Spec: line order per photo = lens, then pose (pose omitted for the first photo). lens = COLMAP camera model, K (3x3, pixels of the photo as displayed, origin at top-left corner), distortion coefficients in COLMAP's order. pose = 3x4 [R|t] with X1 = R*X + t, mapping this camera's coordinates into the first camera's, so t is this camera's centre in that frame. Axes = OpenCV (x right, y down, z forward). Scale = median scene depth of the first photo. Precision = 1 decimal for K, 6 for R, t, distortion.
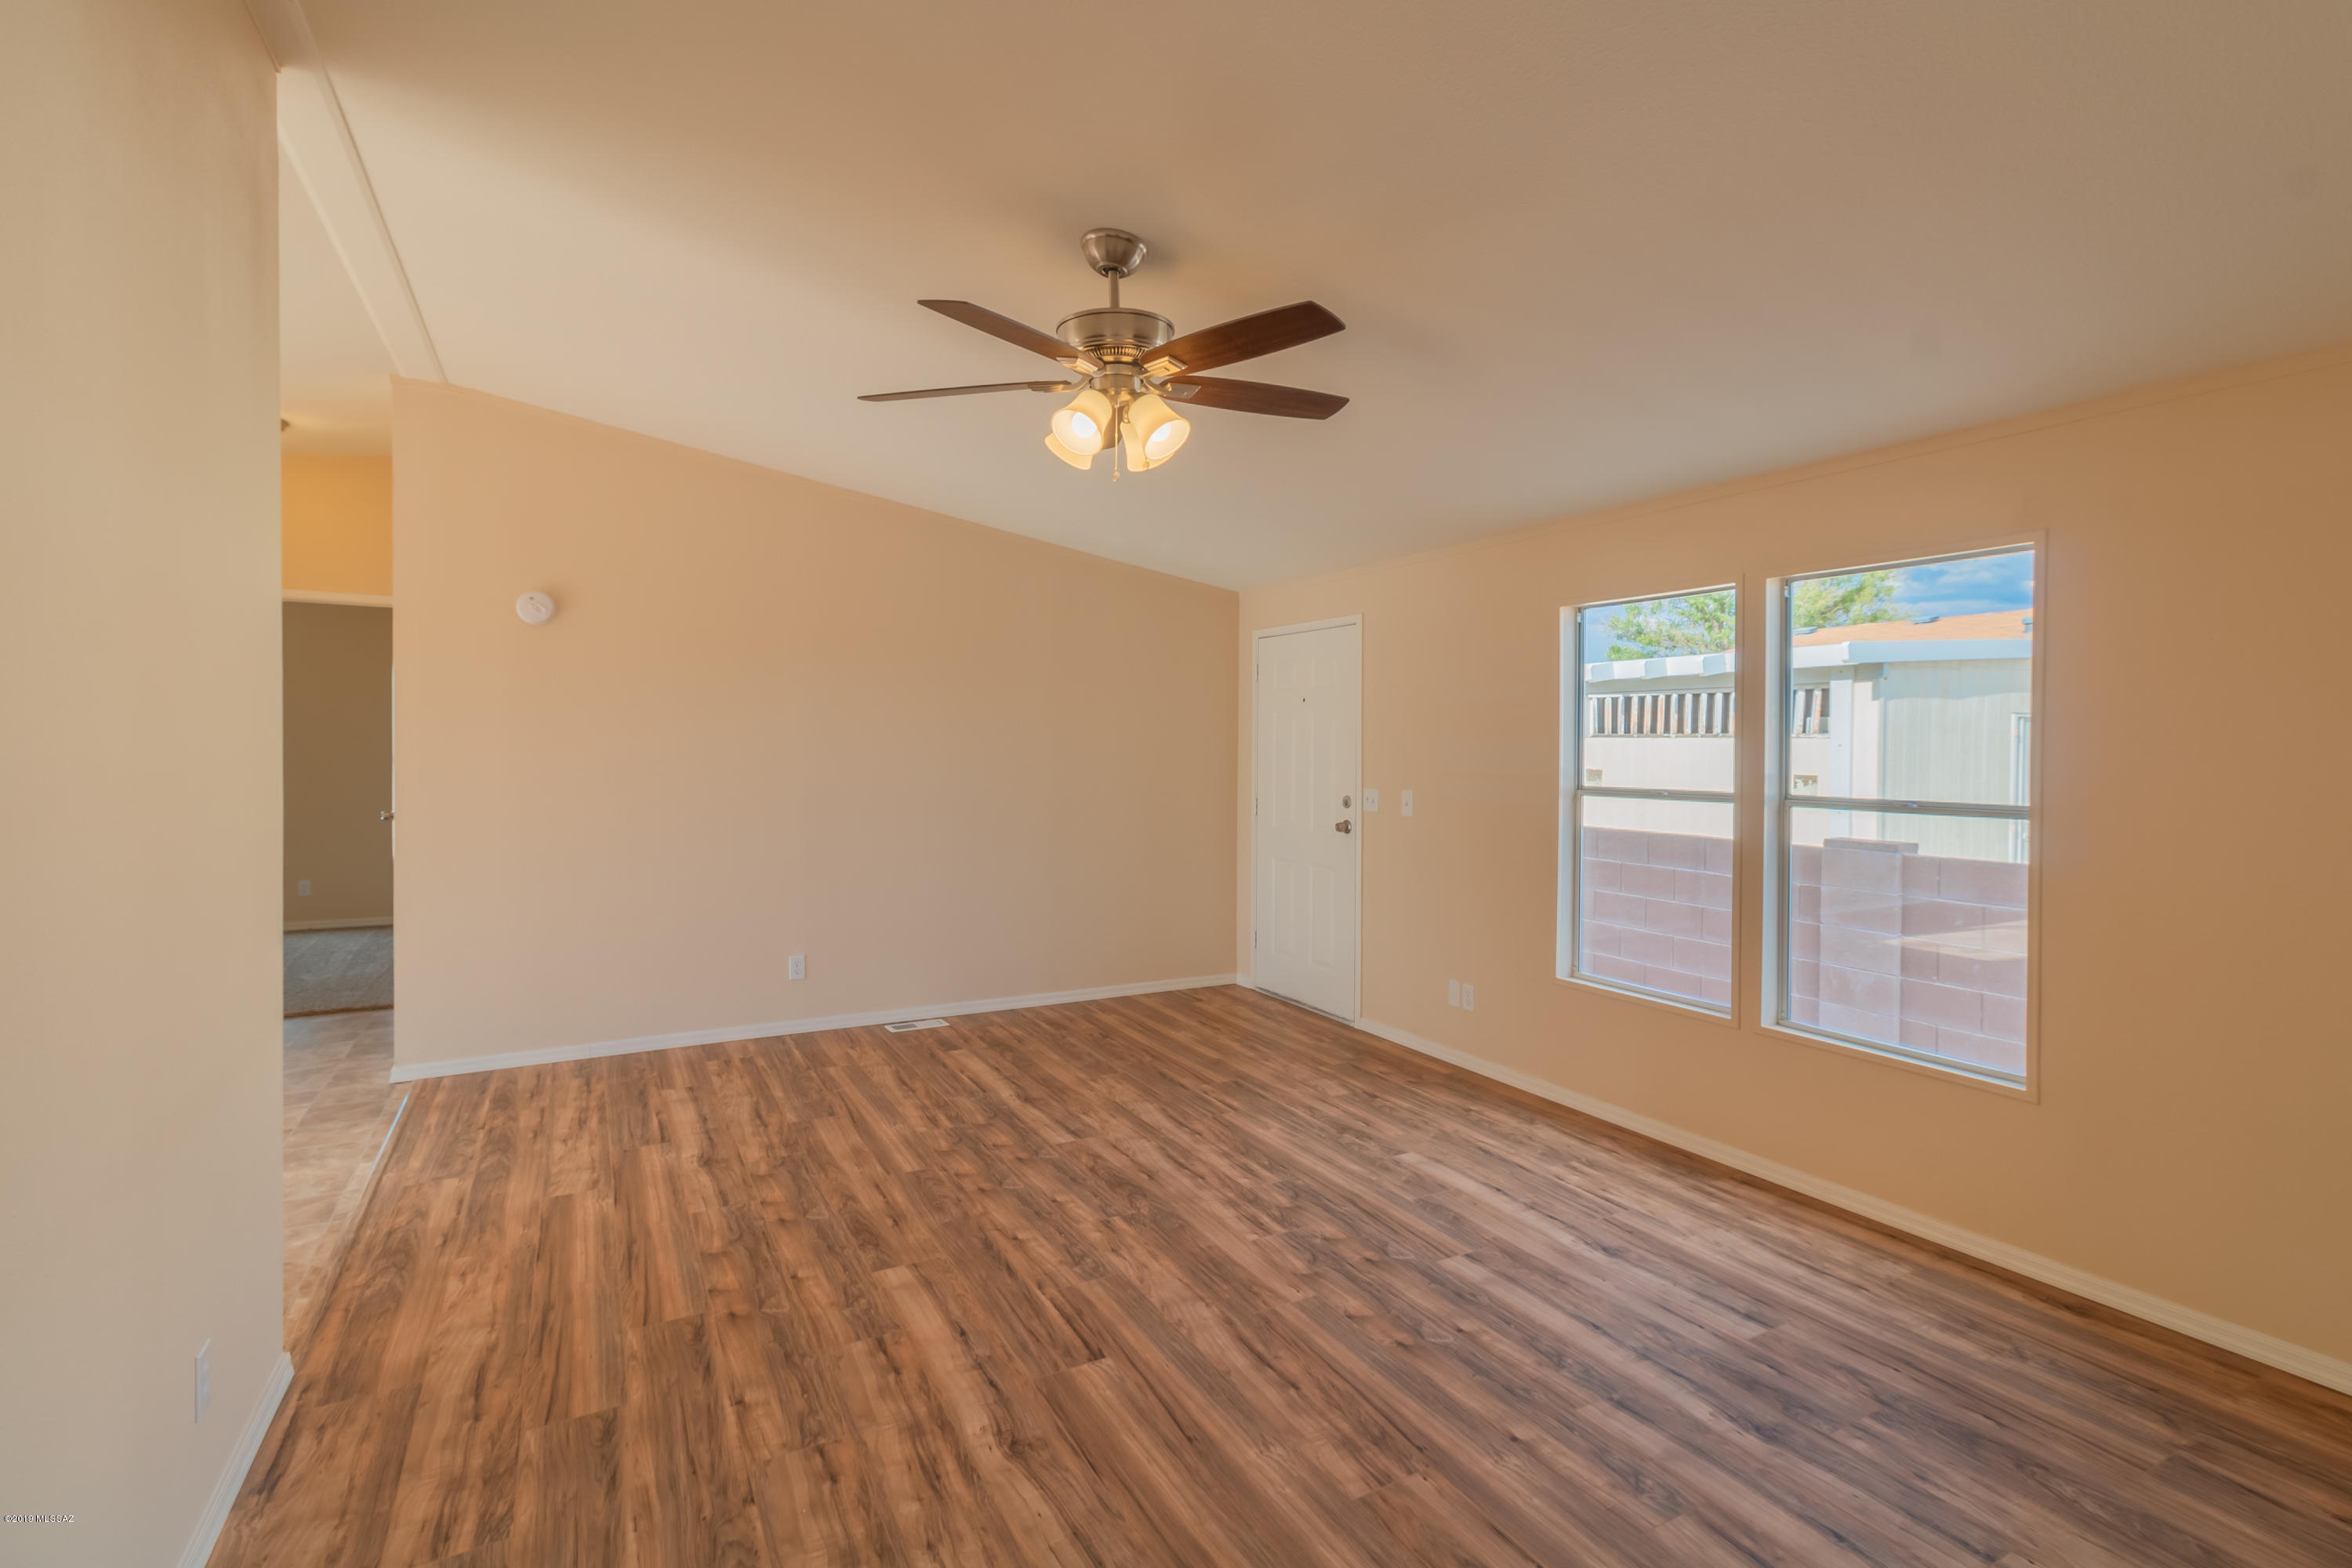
lens RADIAL K [[1094.9, 0, 1183.2], [0, 1094.9, 746.8], [0, 0, 1]] dist [-0.000122, -0.000598]
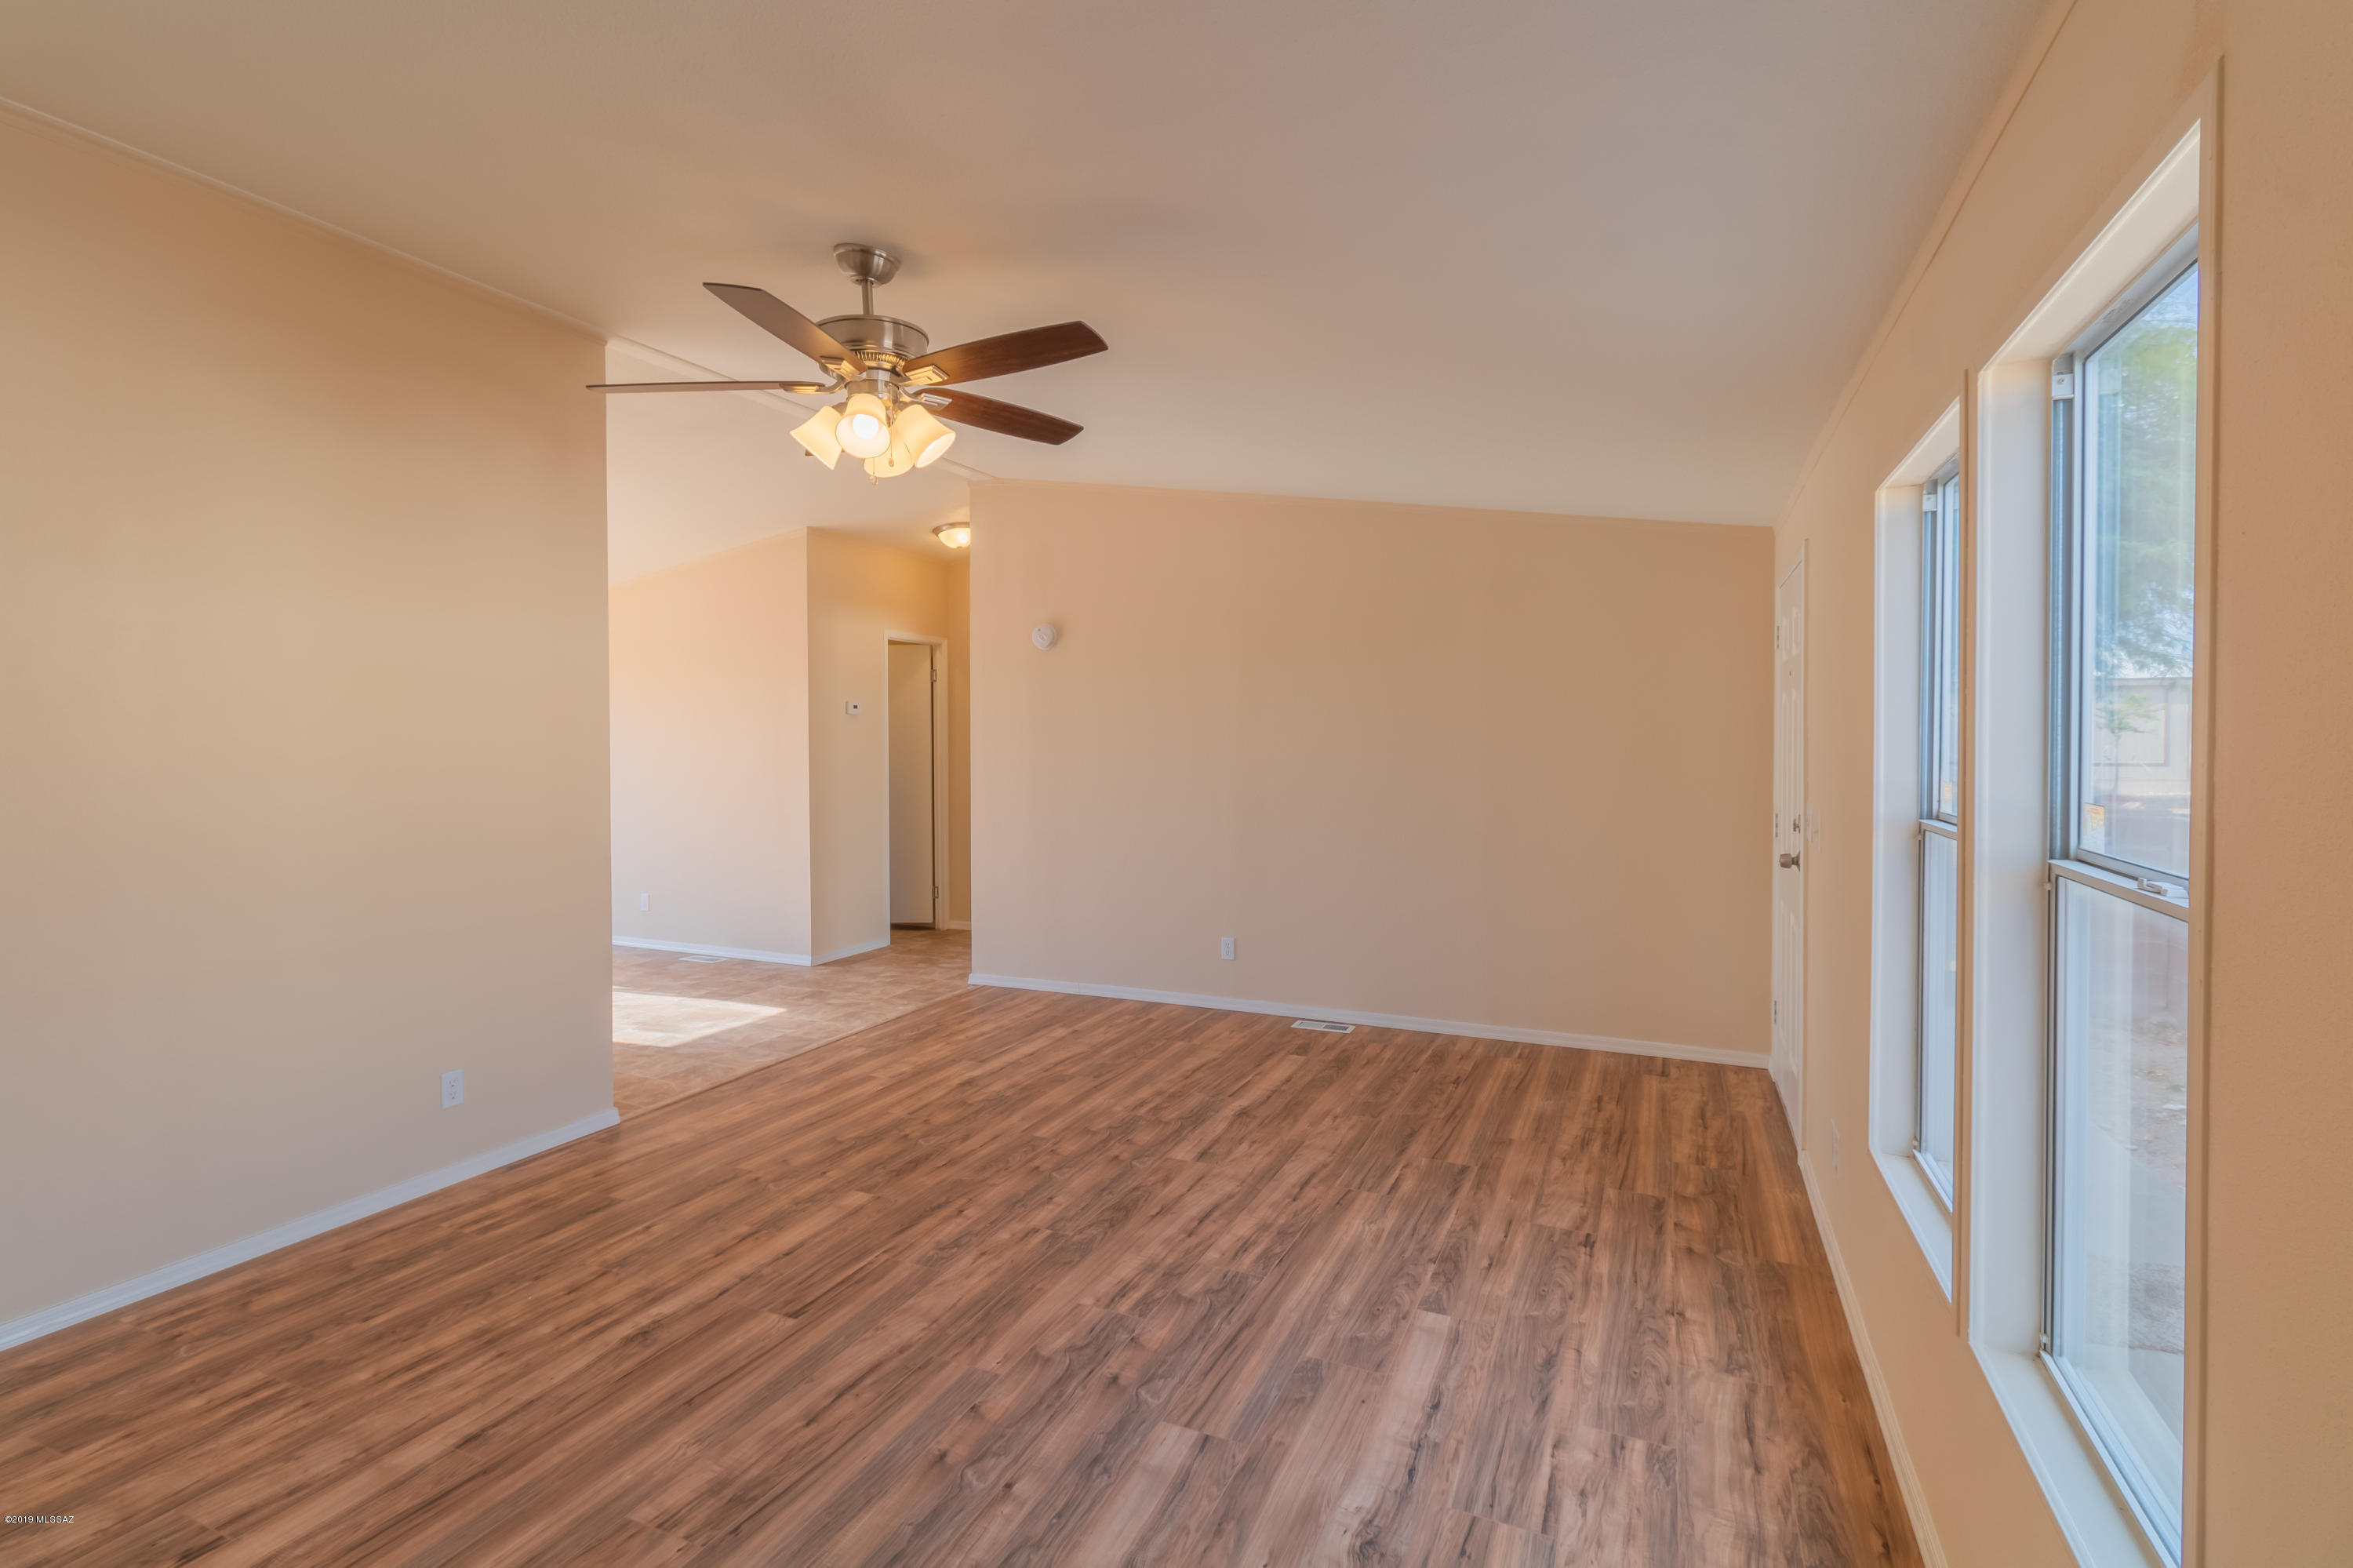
lens RADIAL K [[1095.5, 0, 1183.7], [0, 1095.5, 746.8], [0, 0, 1]] dist [-0.000122, -0.000598]
pose [[0.604797, -0.001650, -0.796378, 0.790192], [0.003833, 0.999992, 0.000839, 0.002931], [0.796370, -0.003561, 0.604799, 0.519406]]
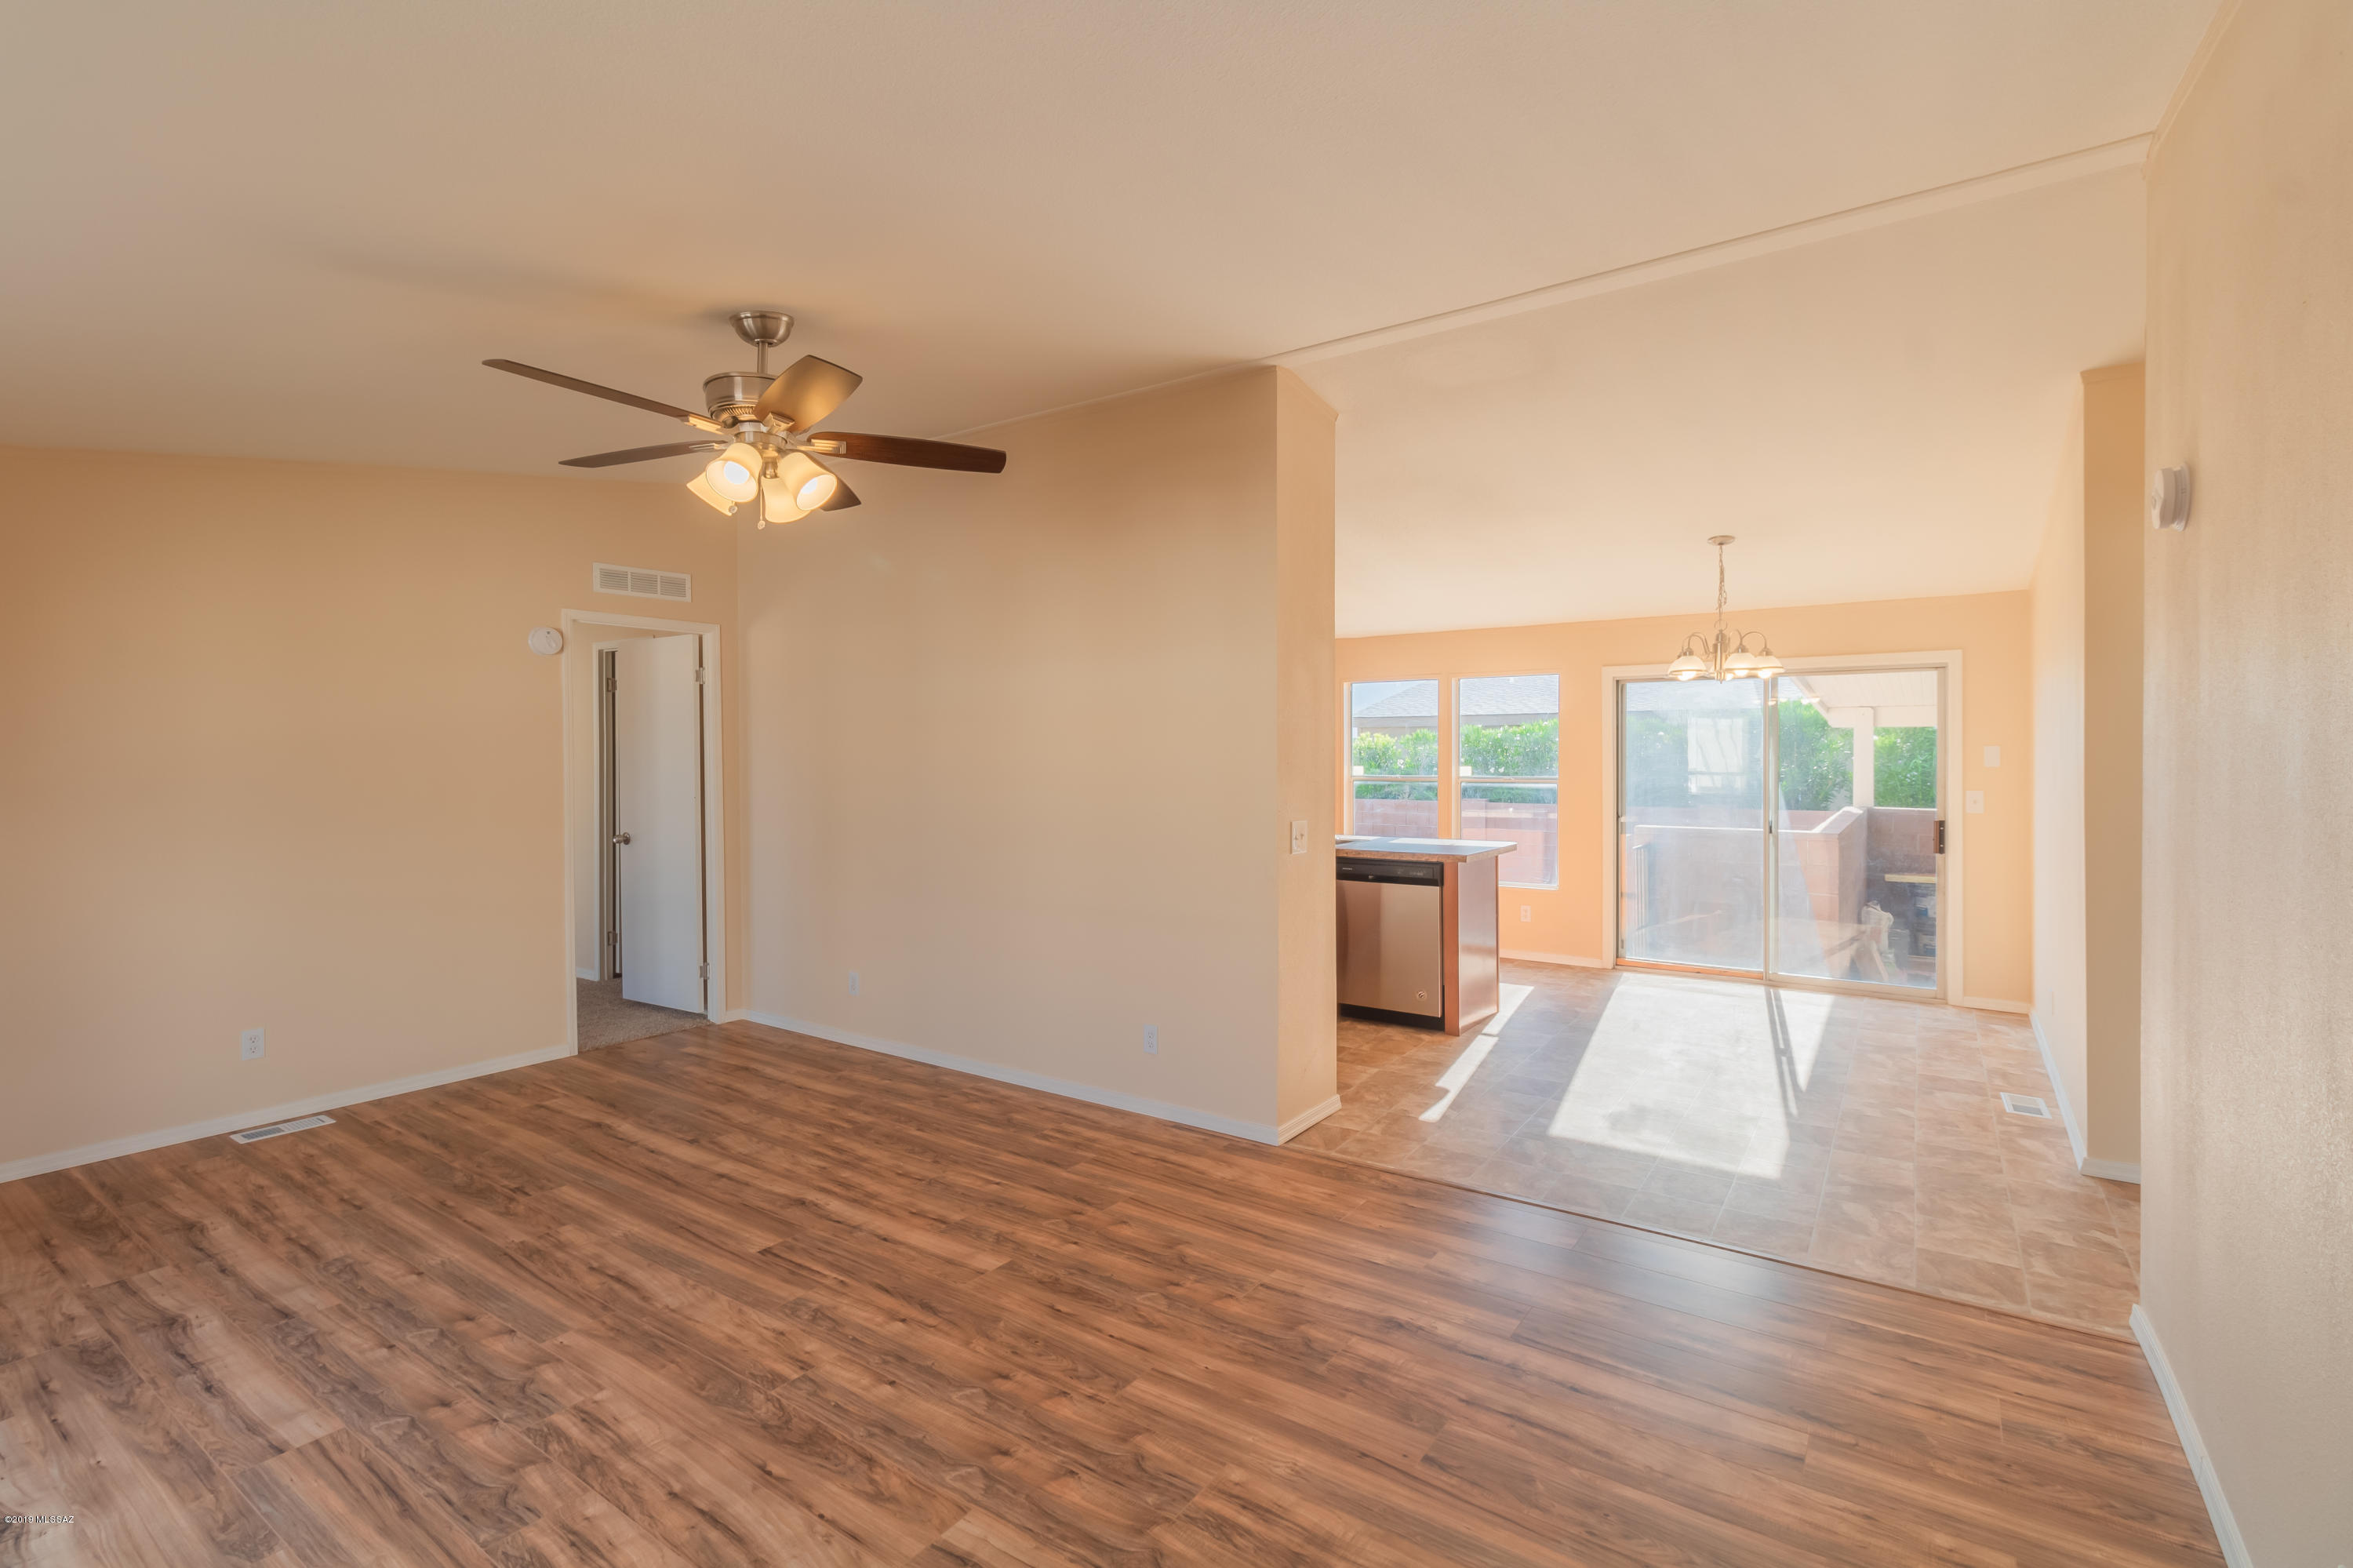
lens RADIAL K [[1077.0, 0, 1176.7], [0, 1077.0, 752.4], [0, 0, 1]] dist [0.000758, 0.000132]
pose [[-0.897873, -0.004447, -0.440233, 0.034707], [-0.005179, 0.999986, 0.000462, -0.016760], [0.440225, 0.002695, -0.897884, 1.831887]]
